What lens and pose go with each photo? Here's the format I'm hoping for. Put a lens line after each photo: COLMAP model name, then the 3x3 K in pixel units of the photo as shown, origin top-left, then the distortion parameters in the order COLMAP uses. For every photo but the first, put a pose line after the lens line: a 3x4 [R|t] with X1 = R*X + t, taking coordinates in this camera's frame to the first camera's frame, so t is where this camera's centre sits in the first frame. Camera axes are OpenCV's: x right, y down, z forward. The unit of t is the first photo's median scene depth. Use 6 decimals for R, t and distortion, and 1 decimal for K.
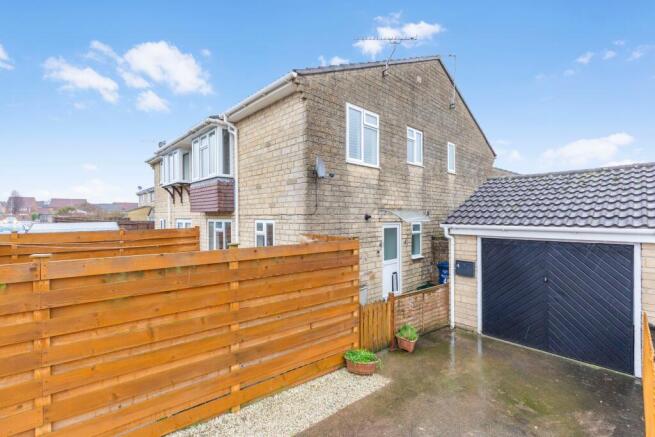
lens RADIAL K [[288.5, 0, 327.5], [0, 288.5, 218.5], [0, 0, 1]] dist [0.000441, -0.000003]
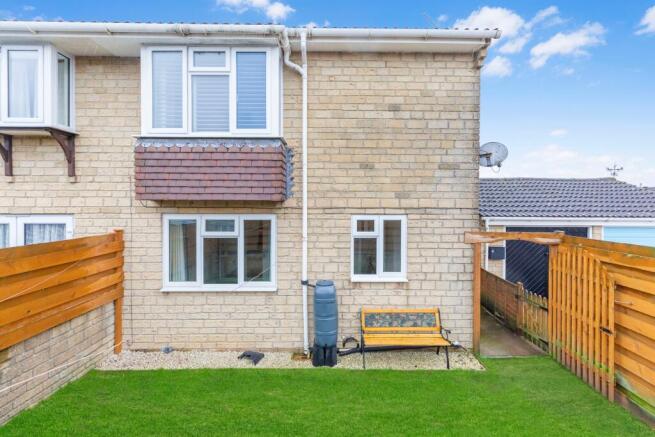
lens RADIAL K [[296.3, 0, 327.3], [0, 296.3, 210.3], [0, 0, 1]] dist [-0.000878, -0.000113]
pose [[0.676034, -0.001369, 0.736869, -0.853039], [0.001324, 0.999999, 0.000644, -0.007705], [-0.736870, 0.000540, 0.676035, 0.636834]]
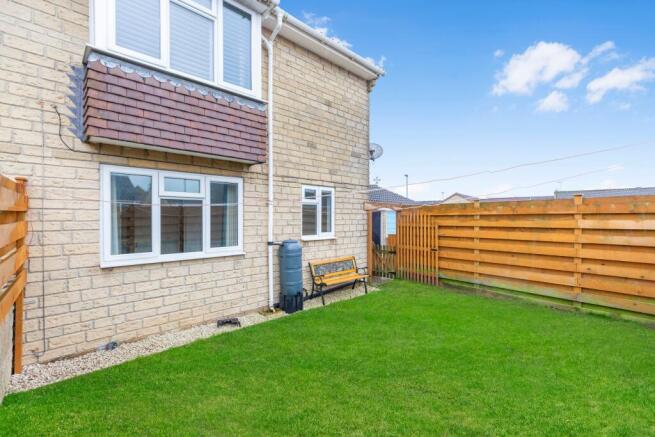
lens RADIAL K [[288.5, 0, 327.5], [0, 288.5, 218.5], [0, 0, 1]] dist [0.000441, -0.000003]
pose [[-0.005285, -0.000518, 0.999986, -1.114741], [0.008968, 0.999960, 0.000566, 0.103276], [-0.999946, 0.008970, -0.005280, 1.016437]]
